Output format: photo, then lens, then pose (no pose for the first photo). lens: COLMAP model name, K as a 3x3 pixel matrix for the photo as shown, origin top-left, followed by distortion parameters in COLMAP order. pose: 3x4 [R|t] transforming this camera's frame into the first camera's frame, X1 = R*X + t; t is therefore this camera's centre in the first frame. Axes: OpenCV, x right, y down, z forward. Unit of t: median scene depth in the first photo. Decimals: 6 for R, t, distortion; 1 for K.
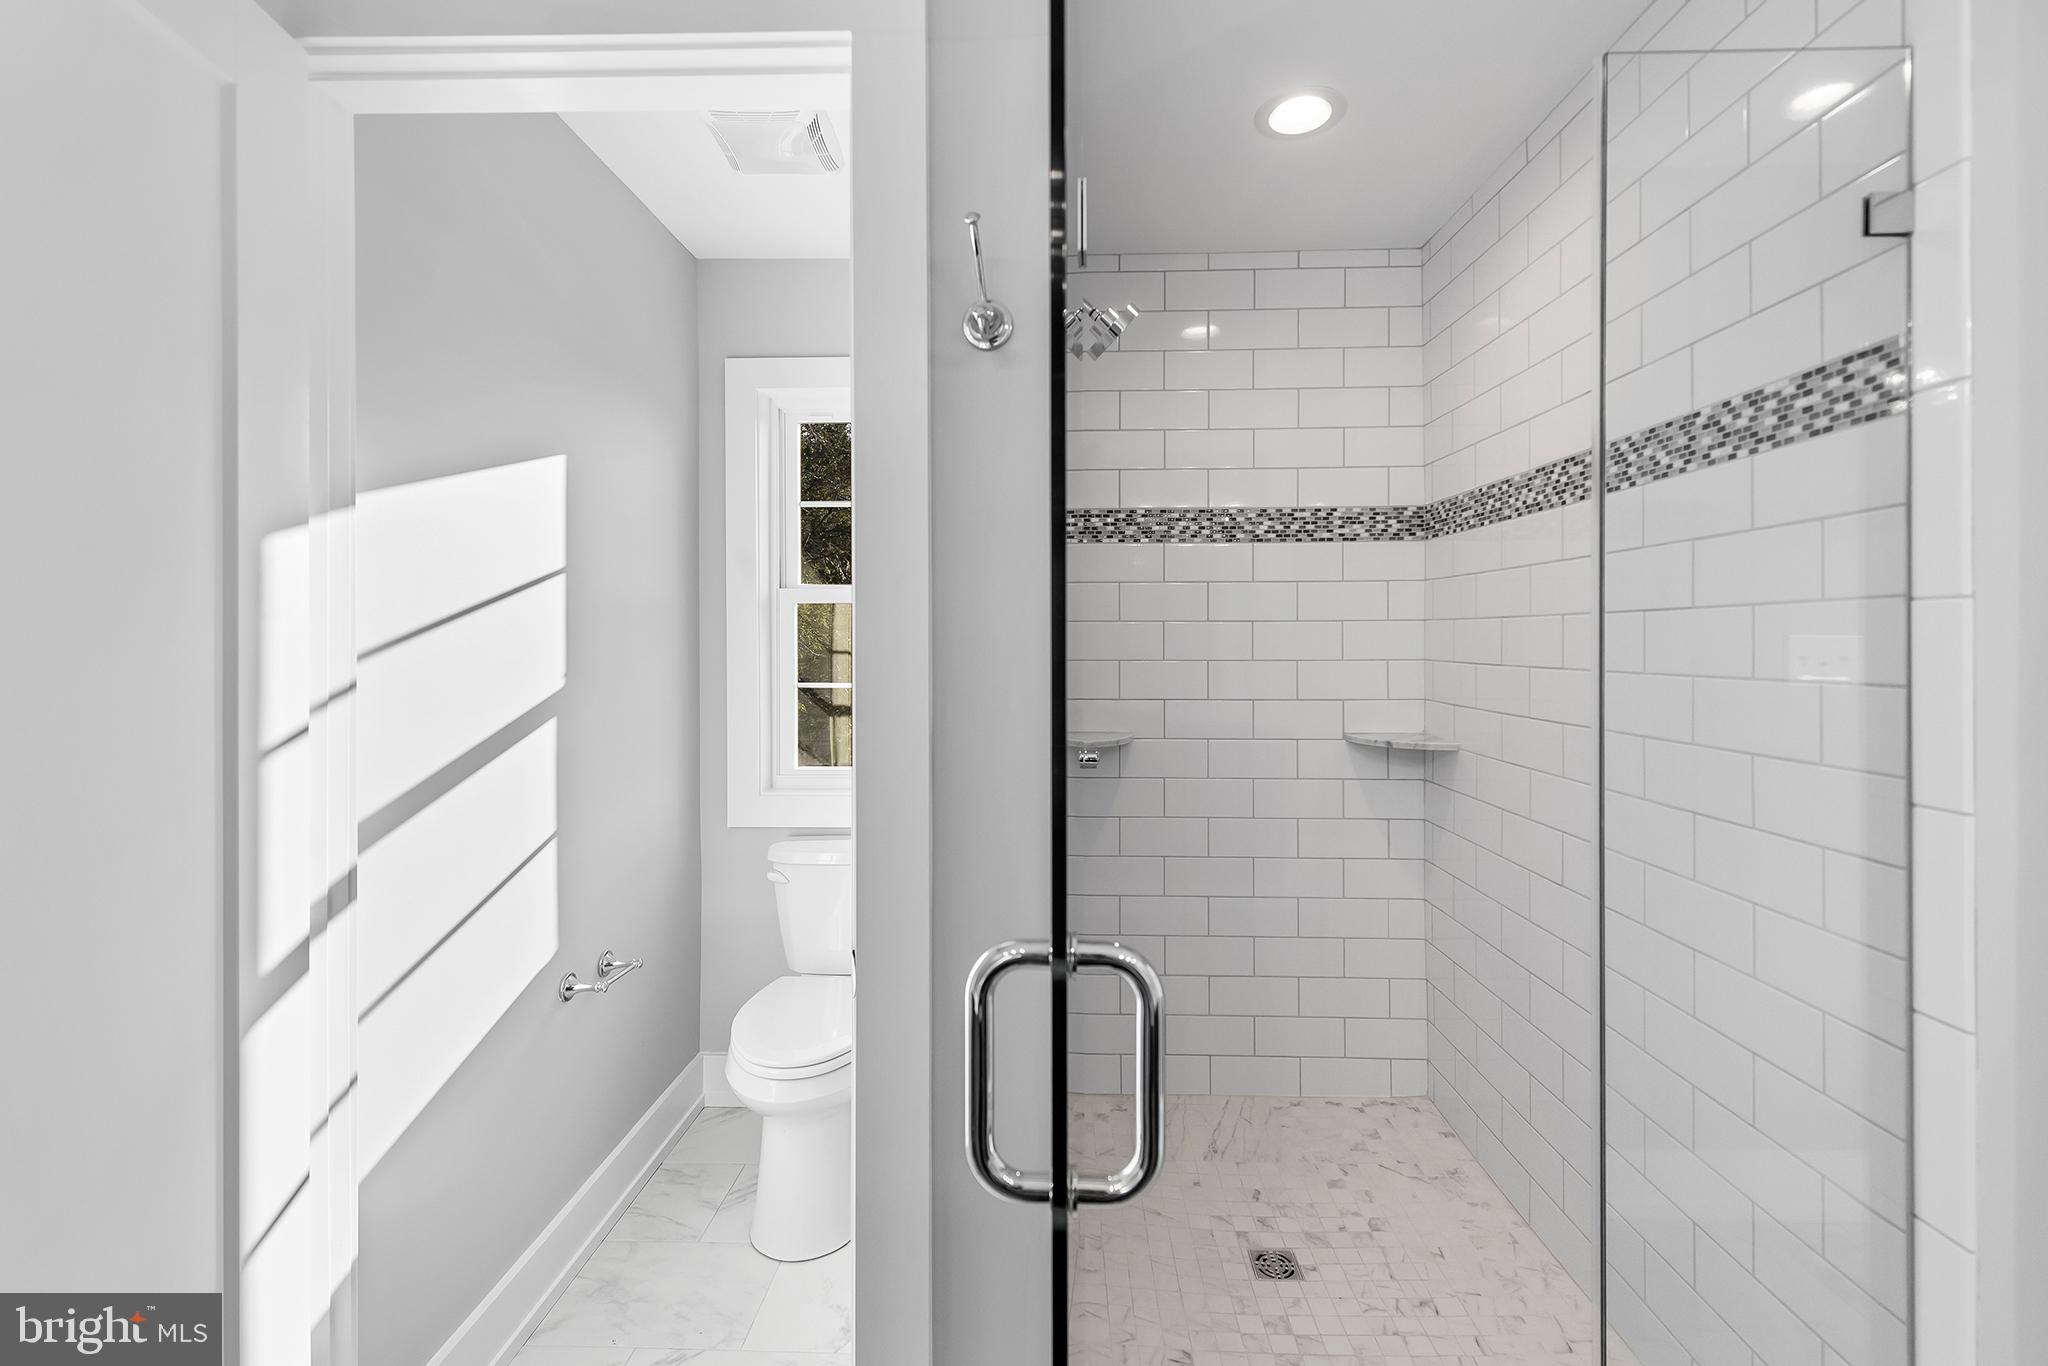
lens RADIAL K [[841.3, 0, 1030.4], [0, 841.3, 634.9], [0, 0, 1]] dist [-0.010518, 0.000210]
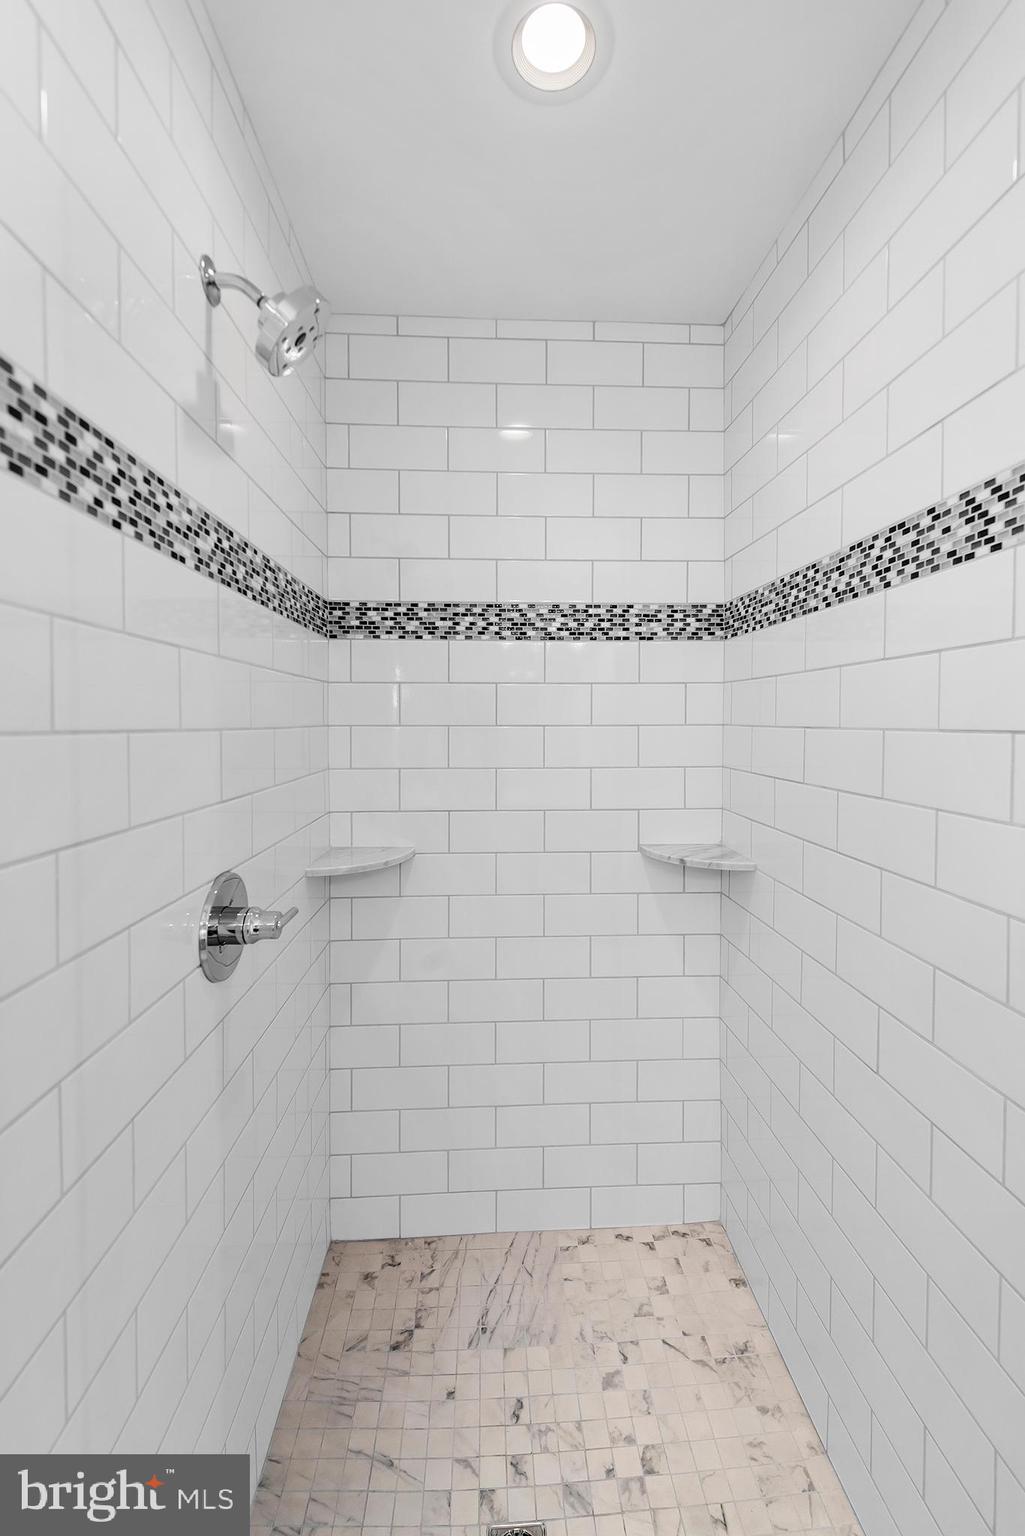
lens RADIAL K [[630.9, 0, 510.0], [0, 630.9, 738.4], [0, 0, 1]] dist [-0.010518, 0.000210]
pose [[0.995733, -0.001116, 0.092278, 0.175505], [-0.001413, 0.999625, 0.027340, -0.023307], [-0.092273, -0.027354, 0.995358, 0.334729]]
